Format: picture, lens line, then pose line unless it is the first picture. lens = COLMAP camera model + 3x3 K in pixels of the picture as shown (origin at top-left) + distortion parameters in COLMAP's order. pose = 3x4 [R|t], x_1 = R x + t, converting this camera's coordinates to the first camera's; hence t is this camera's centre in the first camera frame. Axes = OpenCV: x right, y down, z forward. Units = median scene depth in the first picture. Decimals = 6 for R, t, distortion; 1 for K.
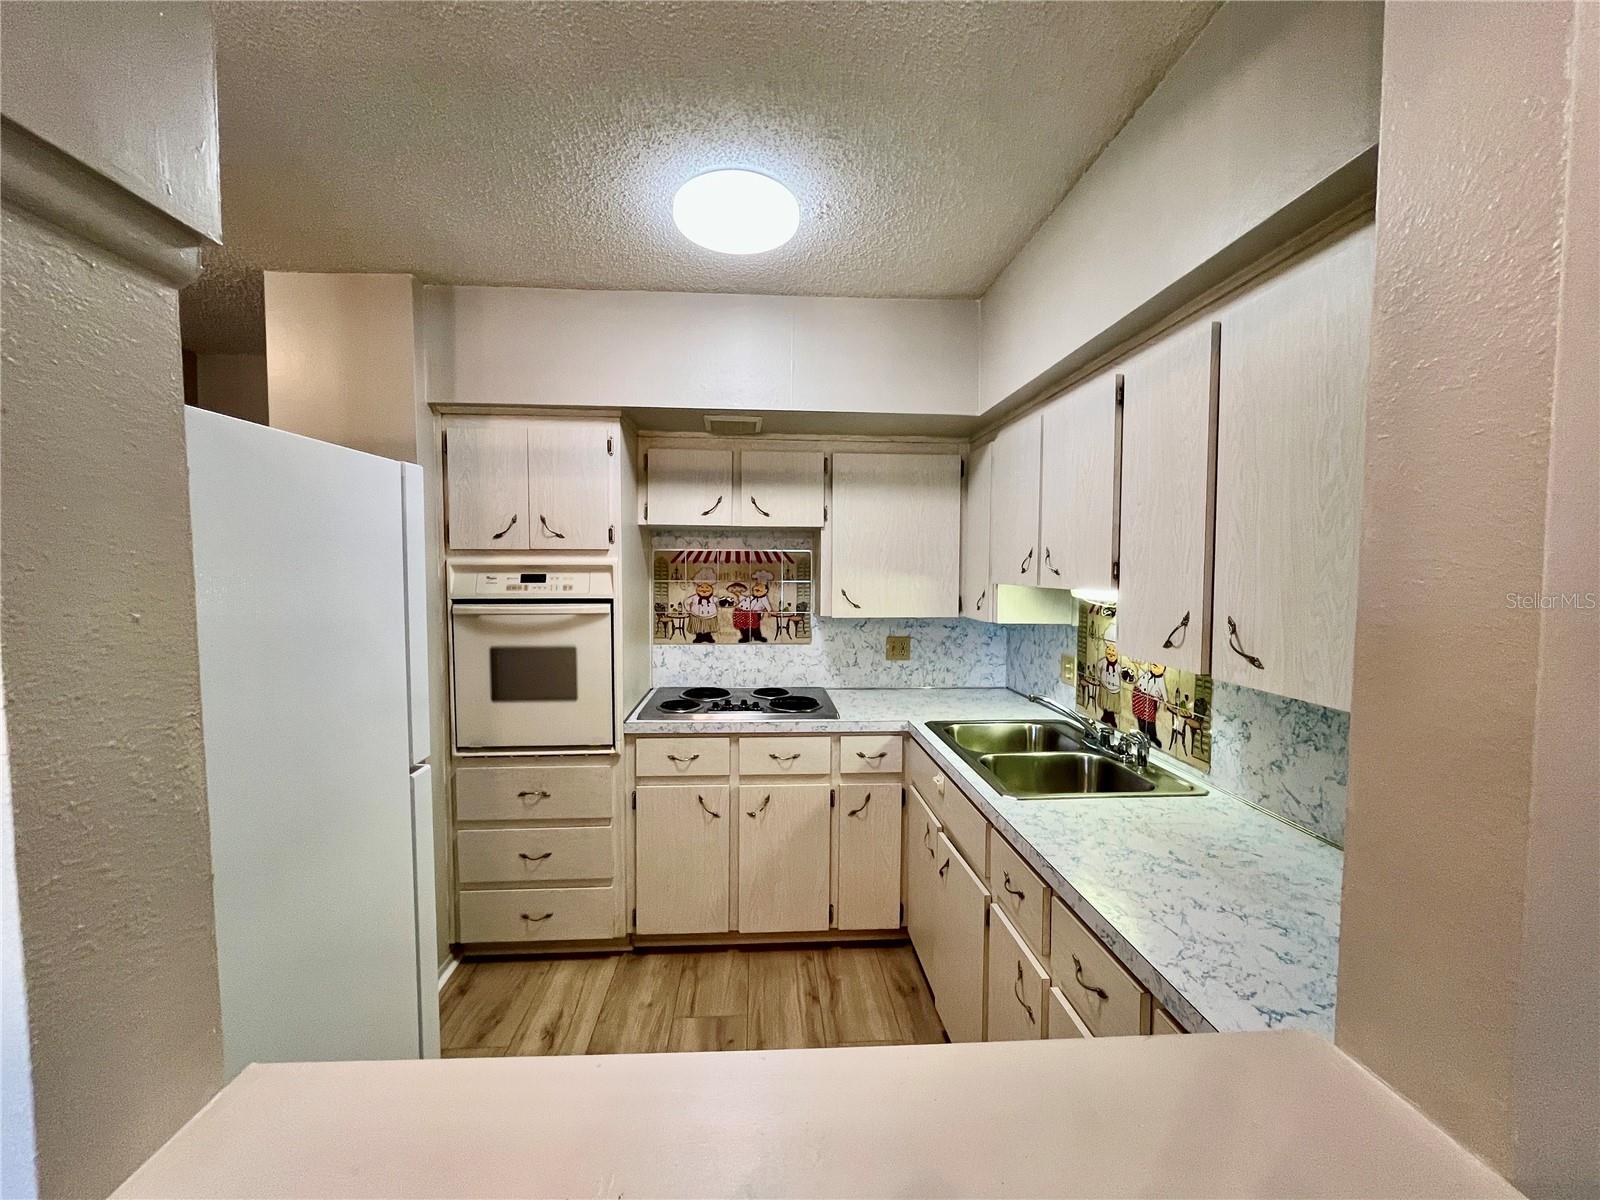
lens RADIAL K [[647.6, 0, 797.1], [0, 647.6, 596.6], [0, 0, 1]] dist [-0.001553, -0.000237]
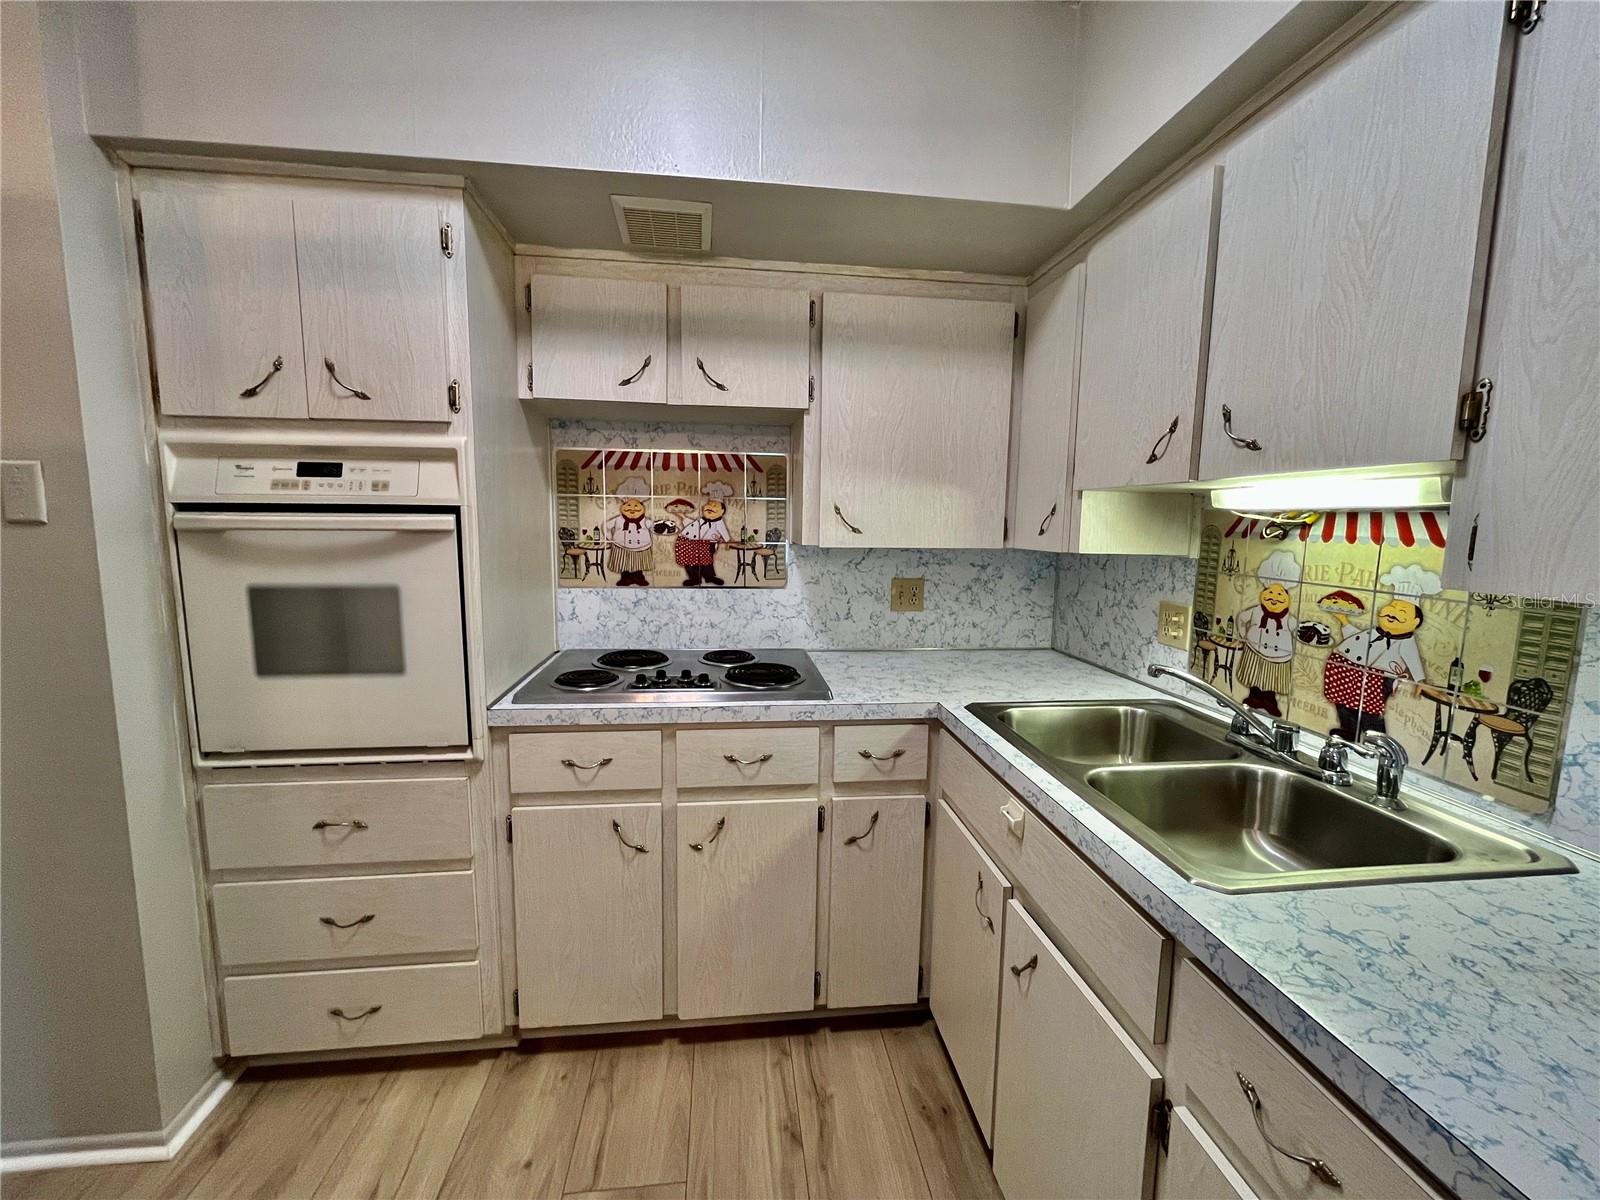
lens RADIAL K [[647.6, 0, 797.1], [0, 647.6, 596.6], [0, 0, 1]] dist [-0.001553, -0.000237]
pose [[0.998620, 0.002901, 0.052428, -0.004724], [-0.006593, 0.997498, 0.070387, 0.041172], [-0.052093, -0.070635, 0.996141, 0.370319]]
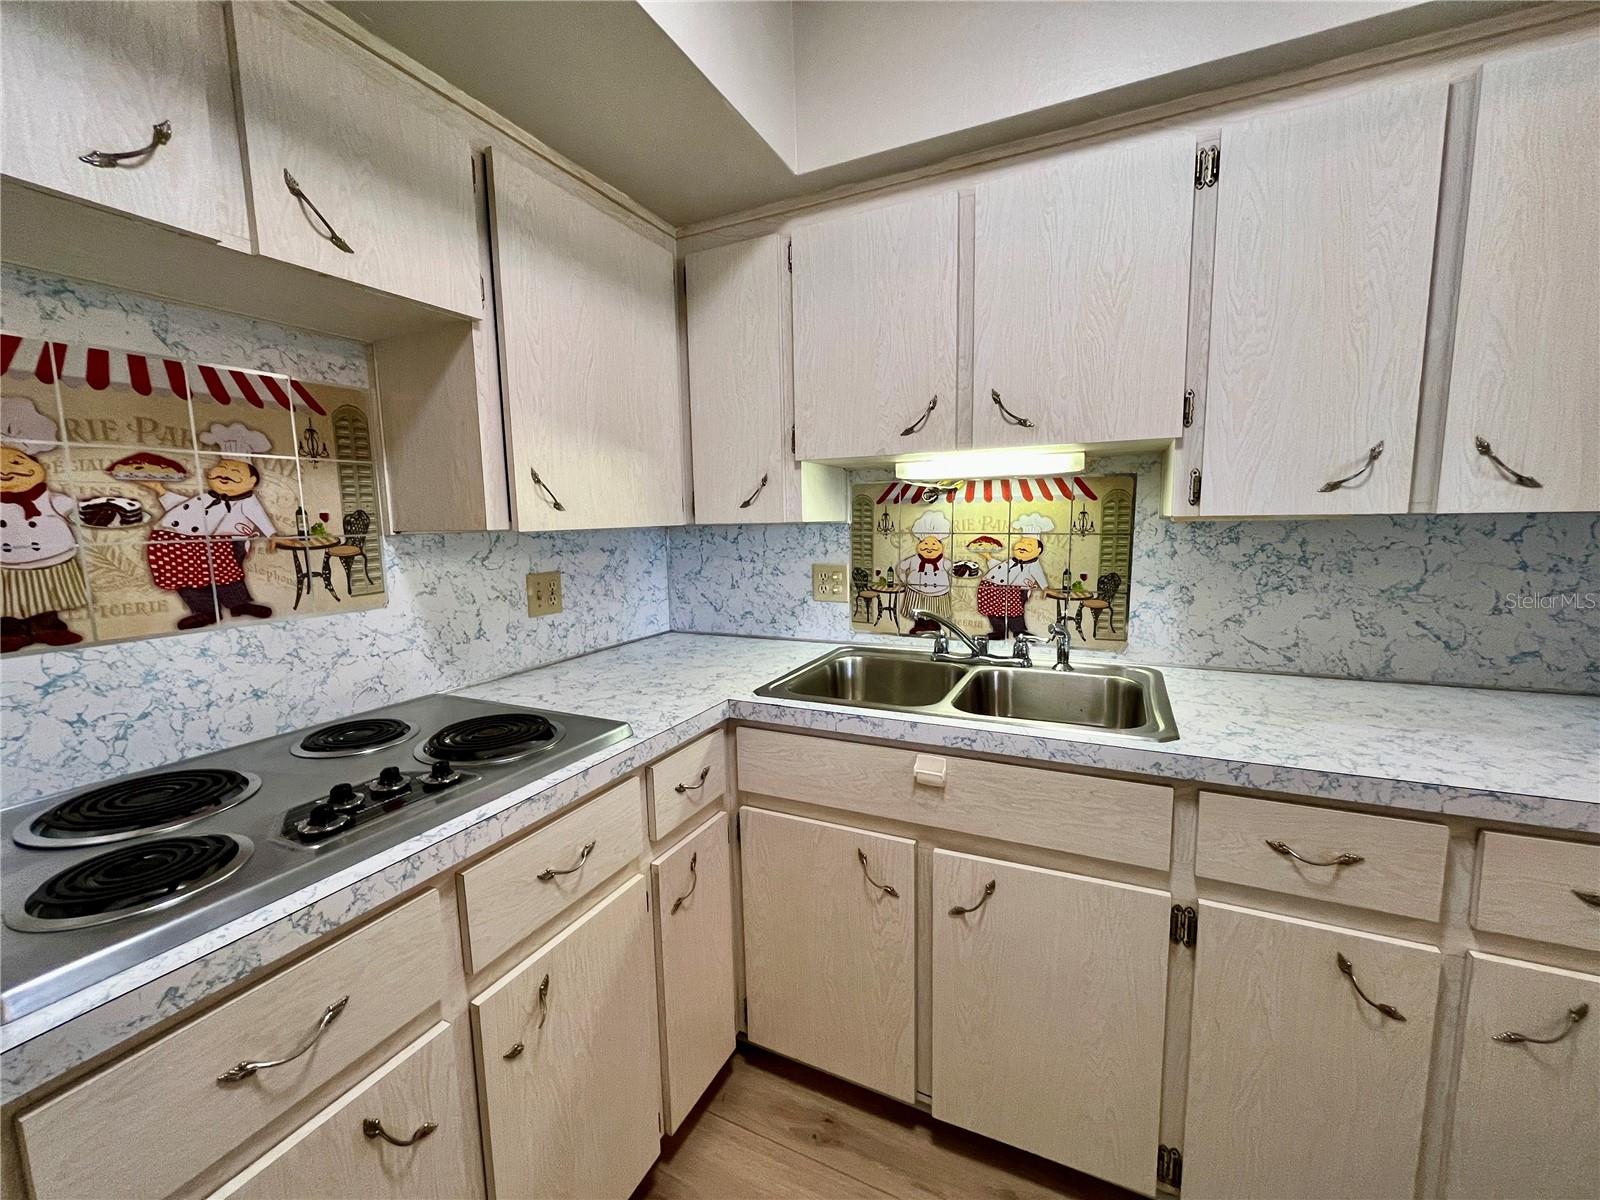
lens RADIAL K [[647.6, 0, 797.1], [0, 647.6, 596.6], [0, 0, 1]] dist [-0.001553, -0.000237]
pose [[0.491550, -0.122098, 0.862248, -0.280501], [0.062940, 0.992514, 0.104663, 0.047986], [-0.868572, 0.002823, 0.495555, 0.677745]]
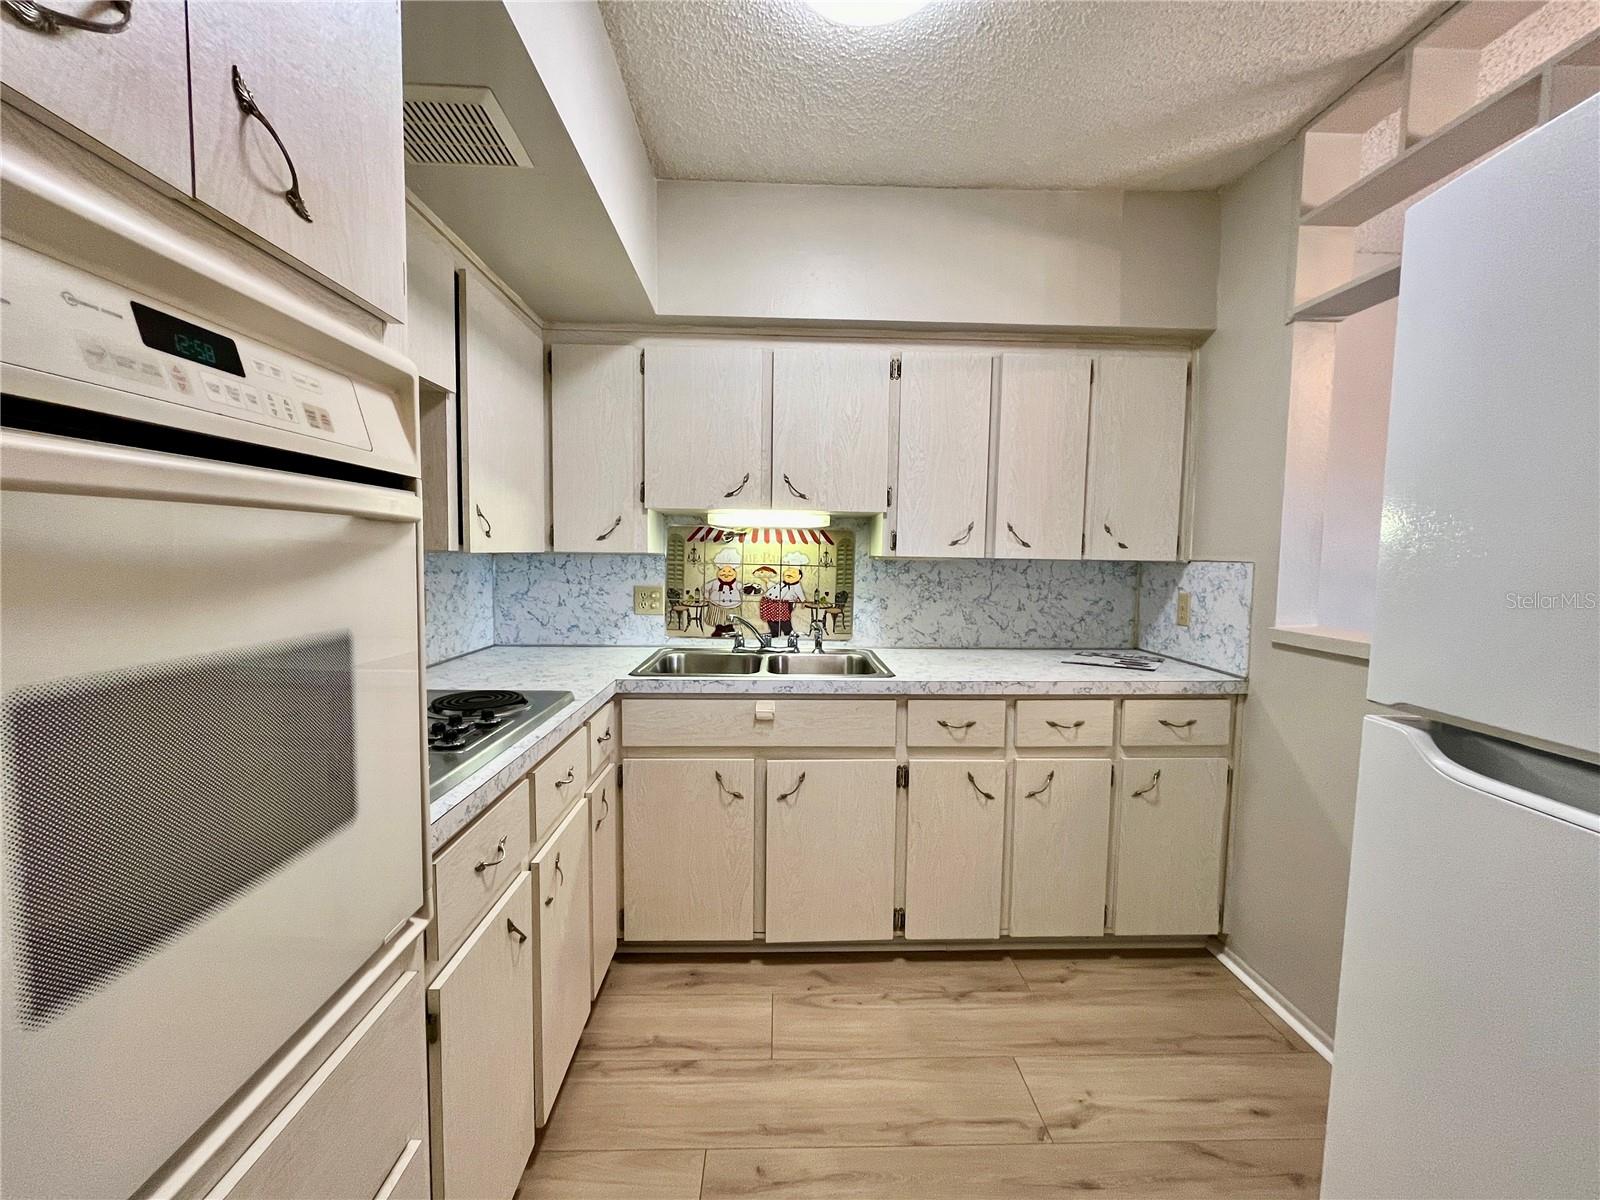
lens RADIAL K [[647.6, 0, 797.1], [0, 647.6, 596.6], [0, 0, 1]] dist [-0.001553, -0.000237]
pose [[0.030668, -0.072022, 0.996931, -0.599195], [0.032316, 0.996951, 0.071029, 0.045513], [-0.999007, 0.030038, 0.032902, 0.766916]]
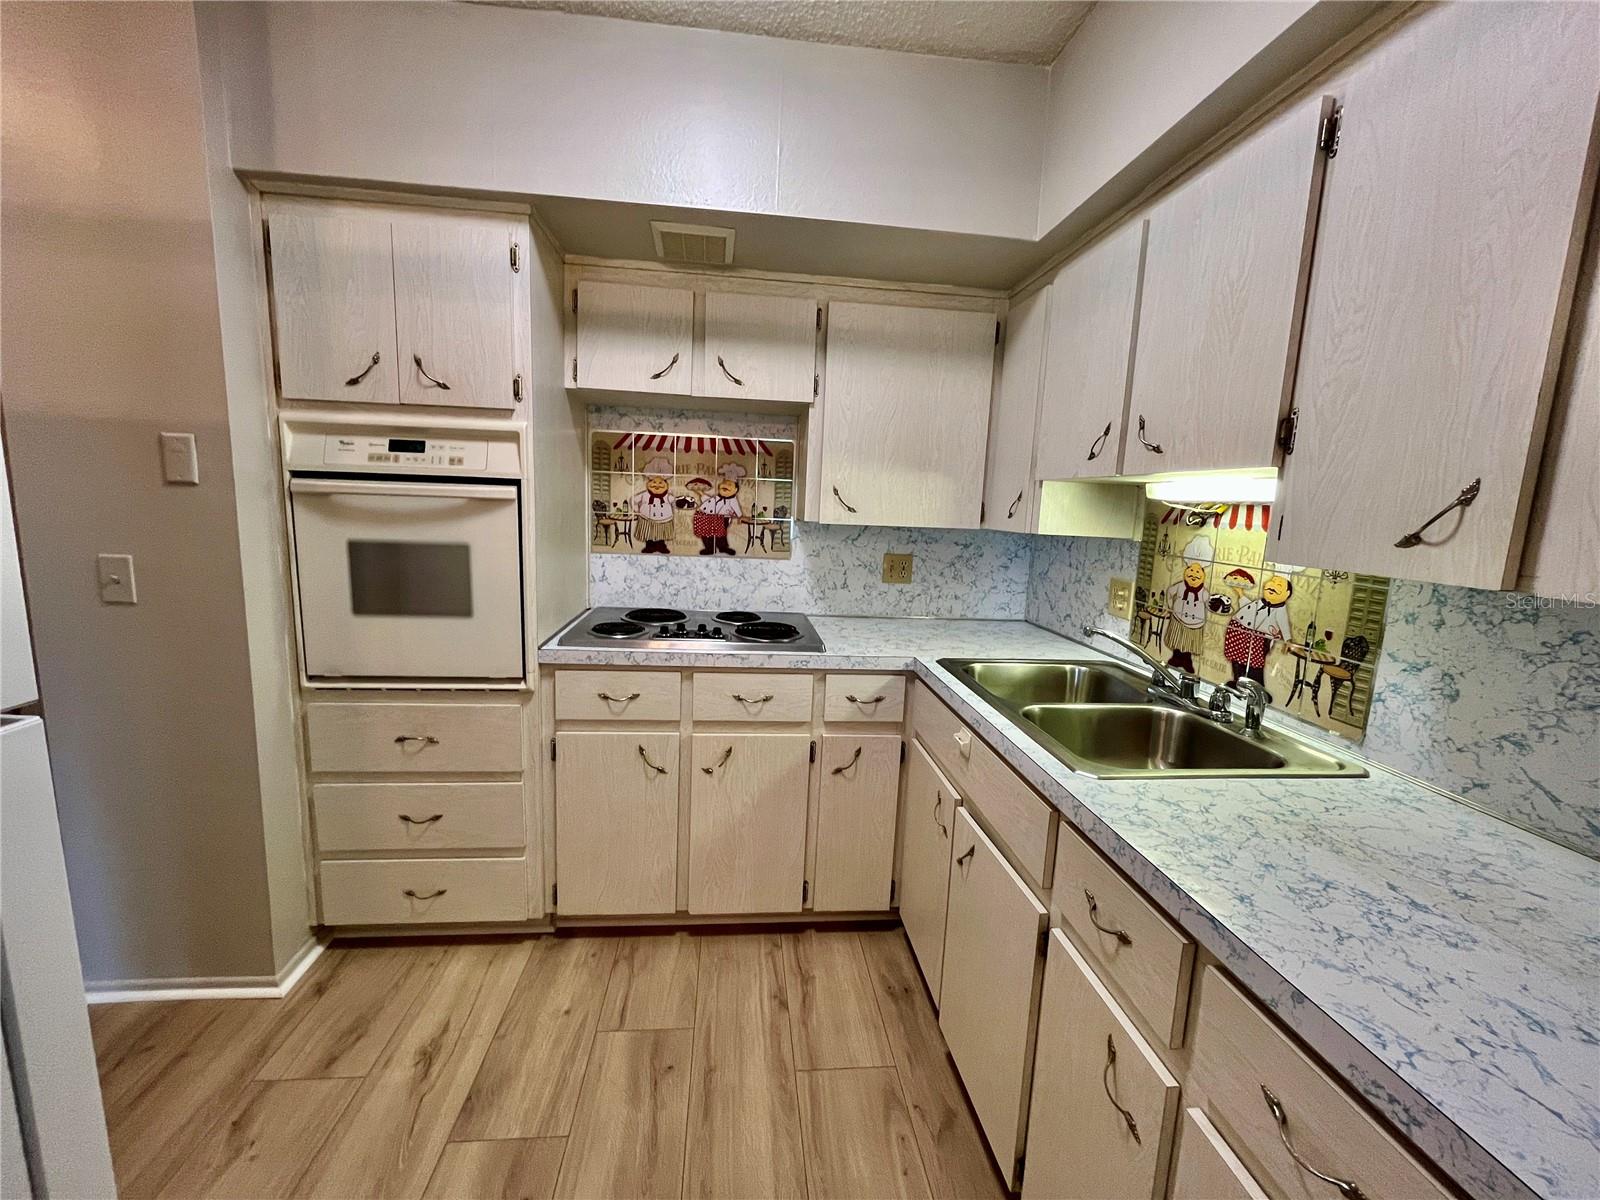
lens RADIAL K [[647.6, 0, 797.1], [0, 647.6, 596.6], [0, 0, 1]] dist [-0.001553, -0.000237]
pose [[0.998718, 0.031228, 0.039851, -0.000922], [-0.035079, 0.994380, 0.099890, 0.048756], [-0.036508, -0.101160, 0.994200, 0.248519]]
